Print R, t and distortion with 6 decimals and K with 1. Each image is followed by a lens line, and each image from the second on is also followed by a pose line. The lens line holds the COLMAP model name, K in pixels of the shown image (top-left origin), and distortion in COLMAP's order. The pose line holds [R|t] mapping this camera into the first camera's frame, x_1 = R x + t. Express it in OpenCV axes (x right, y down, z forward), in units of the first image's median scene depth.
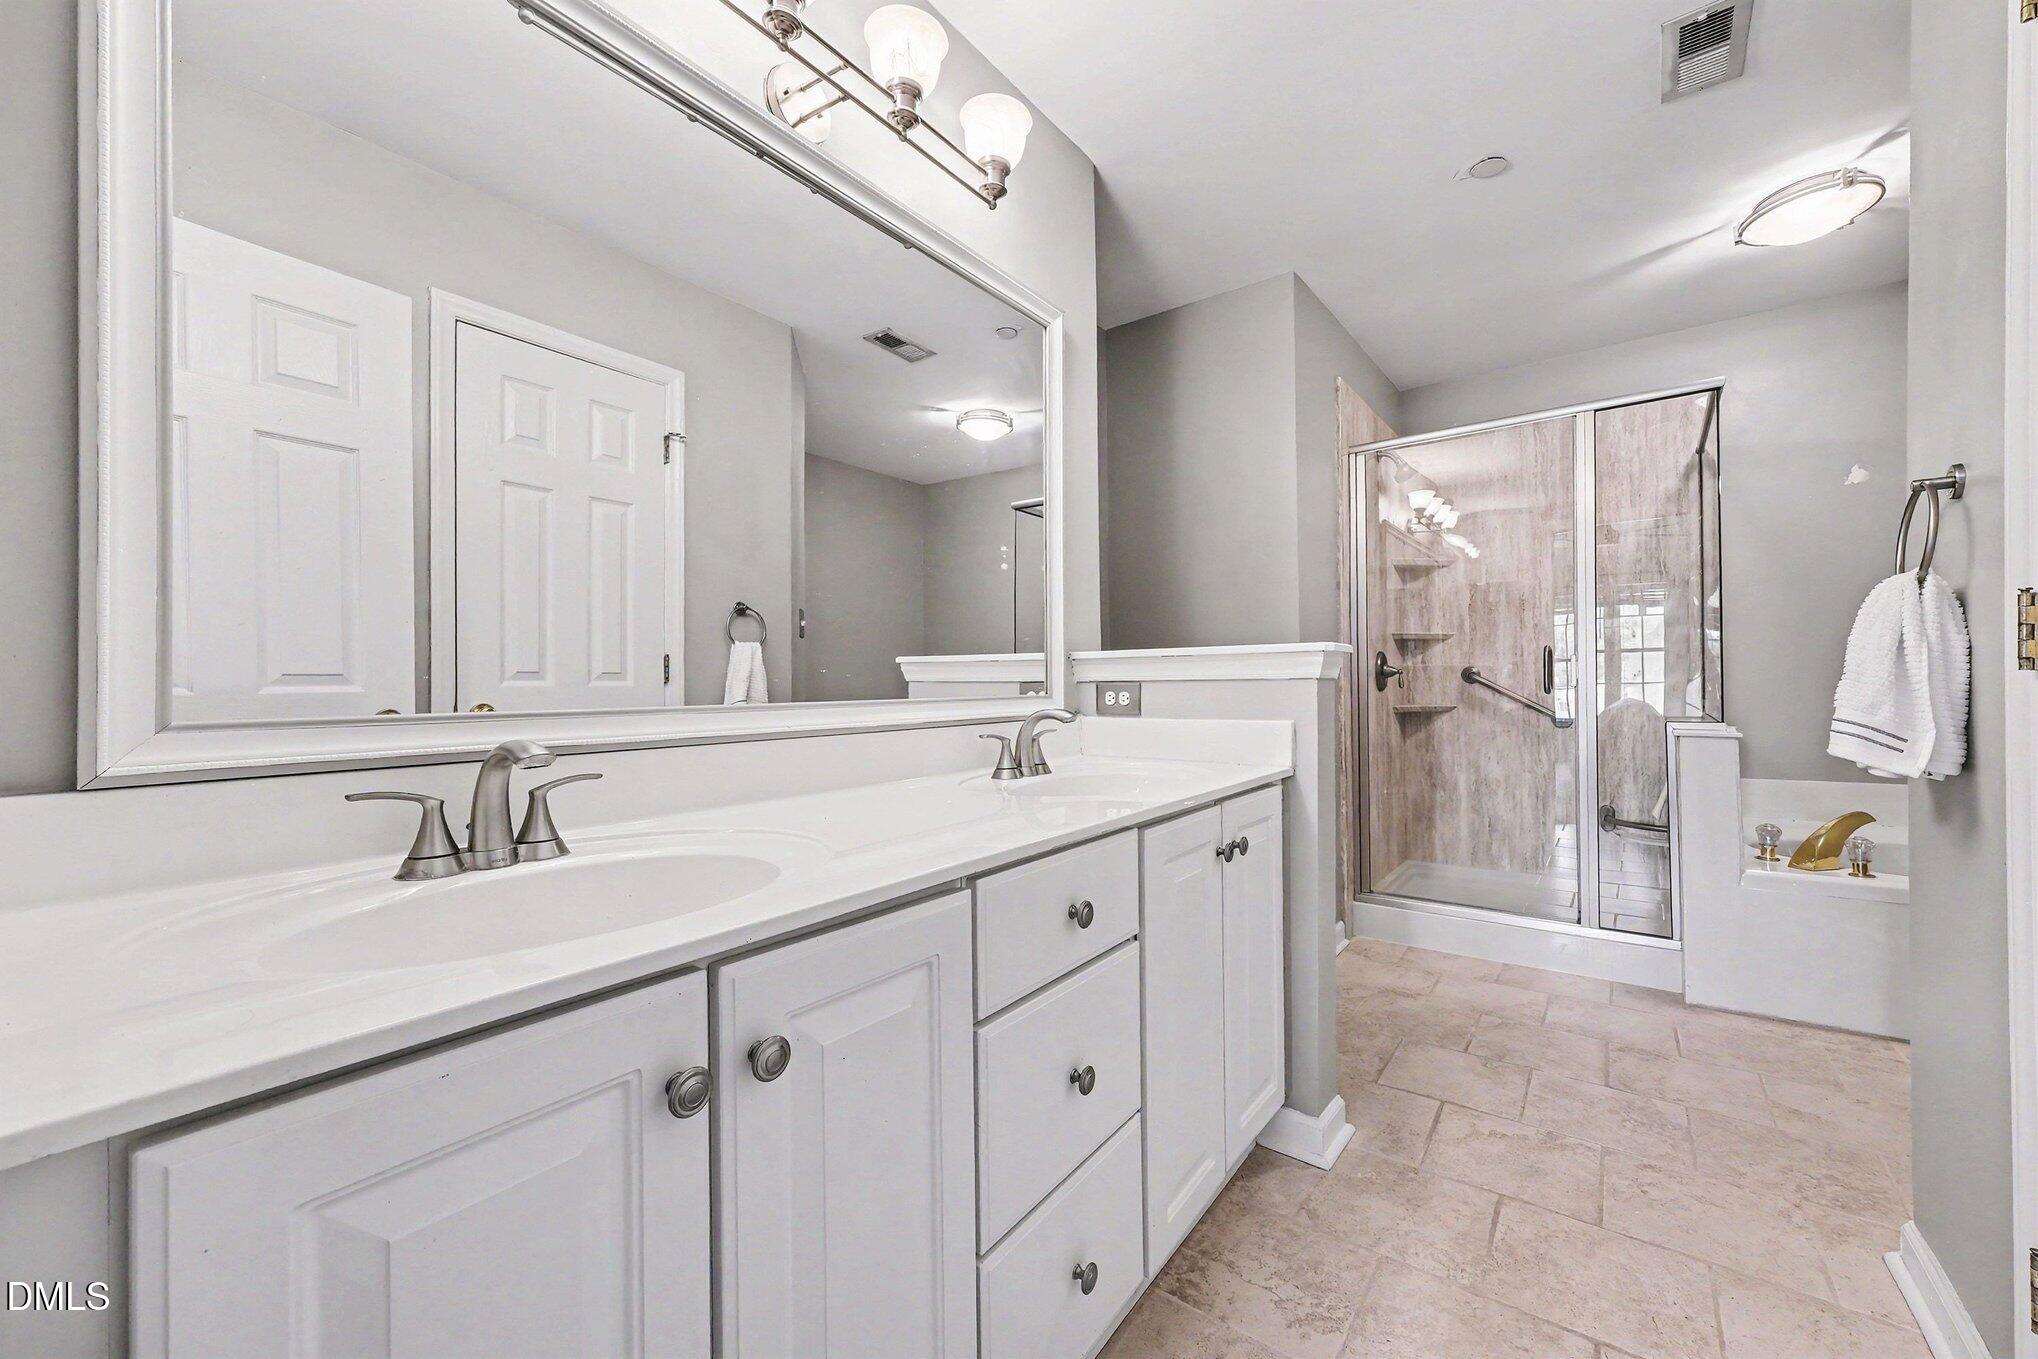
lens RADIAL K [[796.2, 0, 1027.4], [0, 796.2, 677.5], [0, 0, 1]] dist [-0.000842, 0.000247]
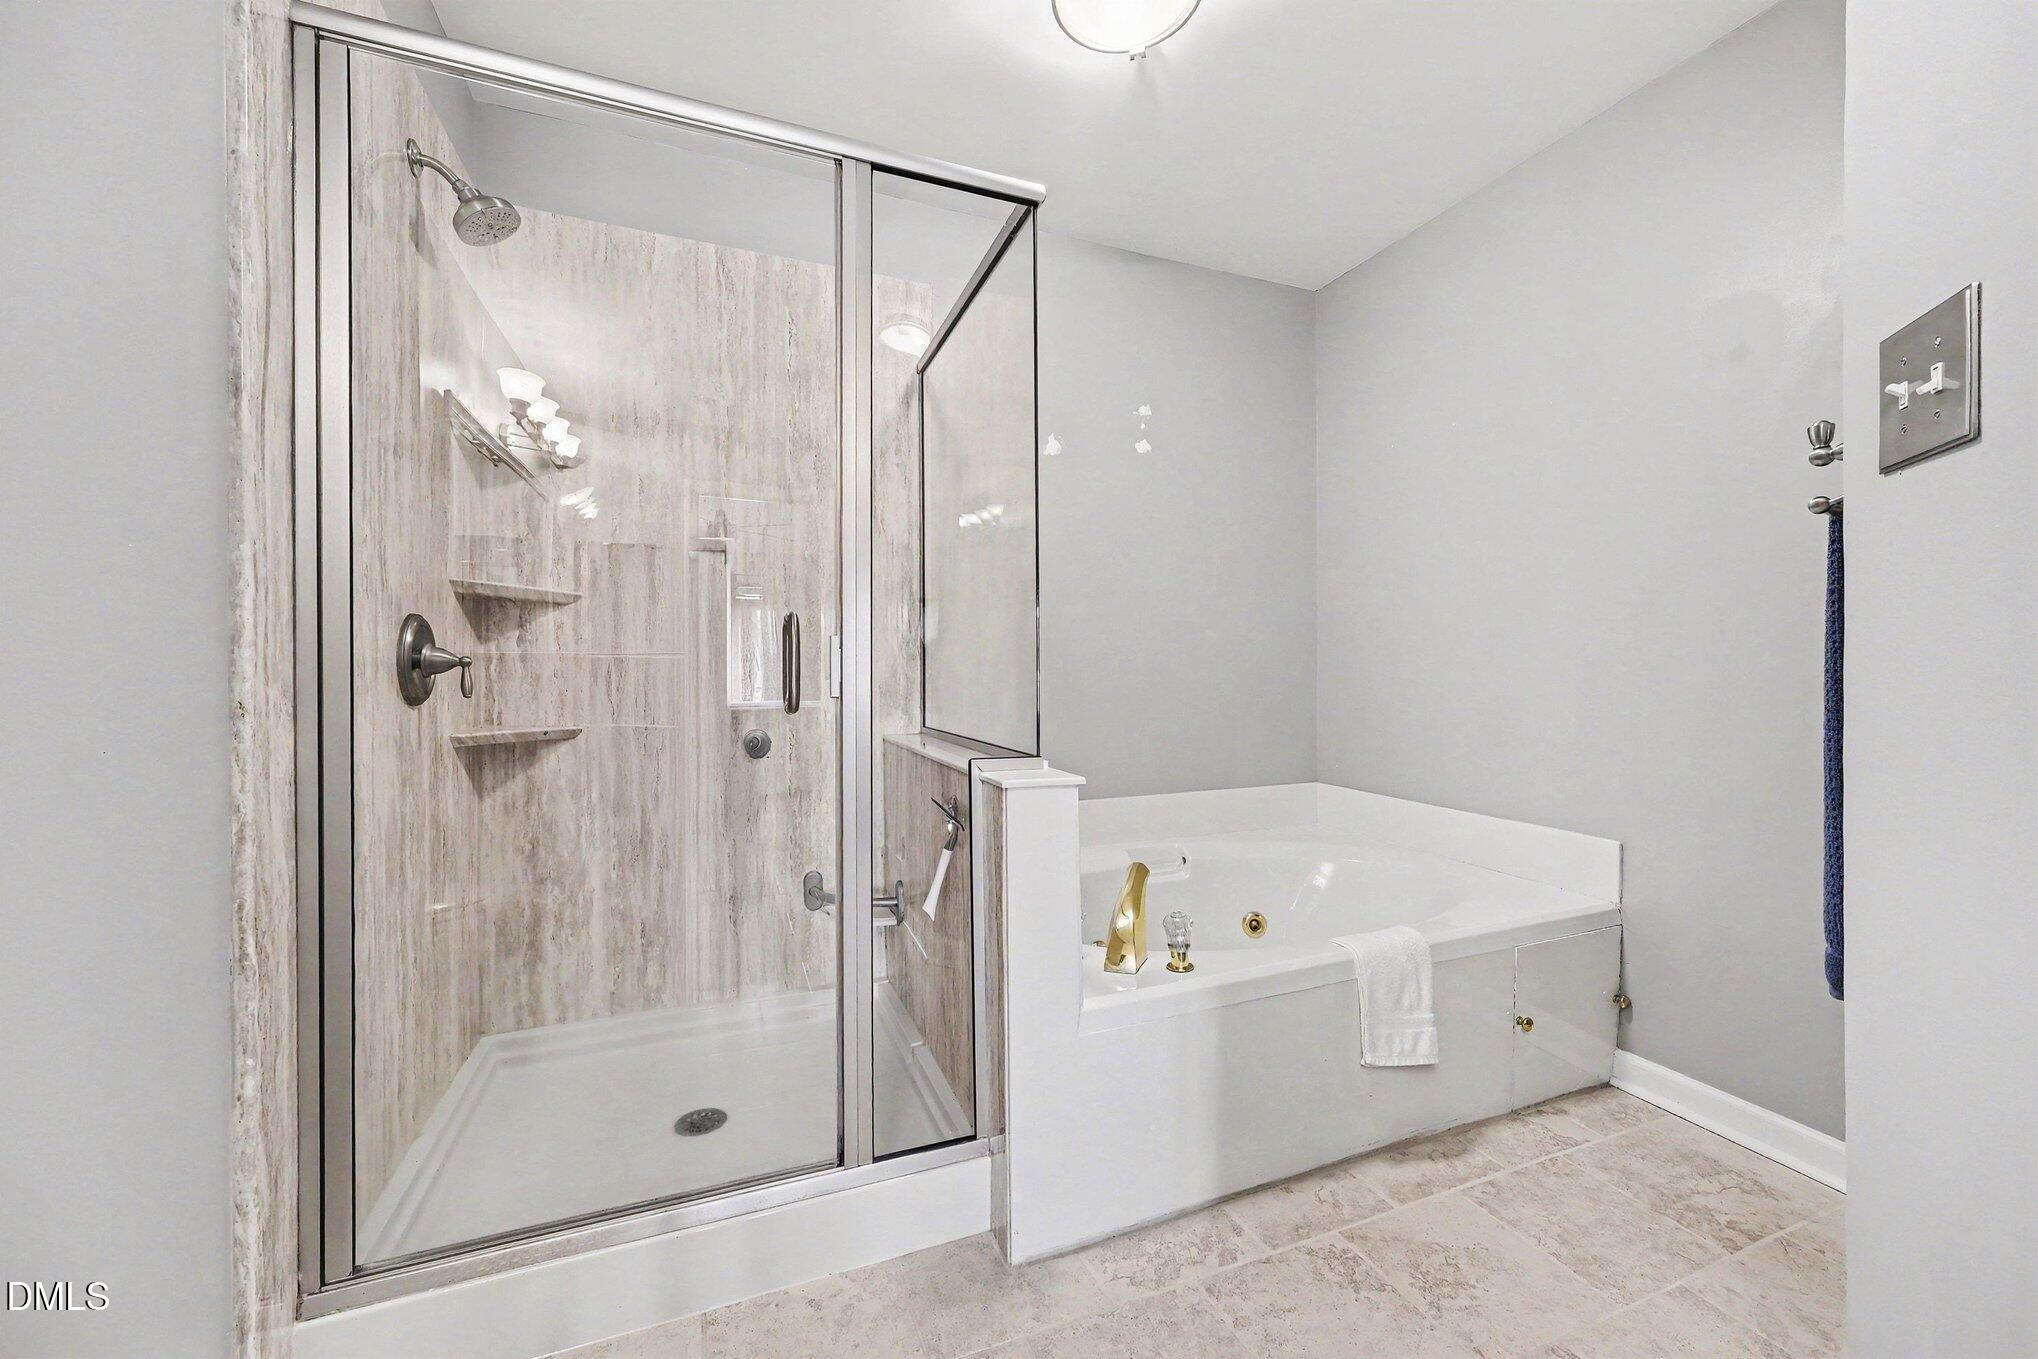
lens RADIAL K [[796.2, 0, 1027.4], [0, 796.2, 677.5], [0, 0, 1]] dist [-0.000842, 0.000247]
pose [[0.521563, 0.003305, 0.853206, 0.234039], [-0.010030, 0.999947, 0.002257, -0.002340], [-0.853154, -0.009735, 0.521569, 0.461627]]
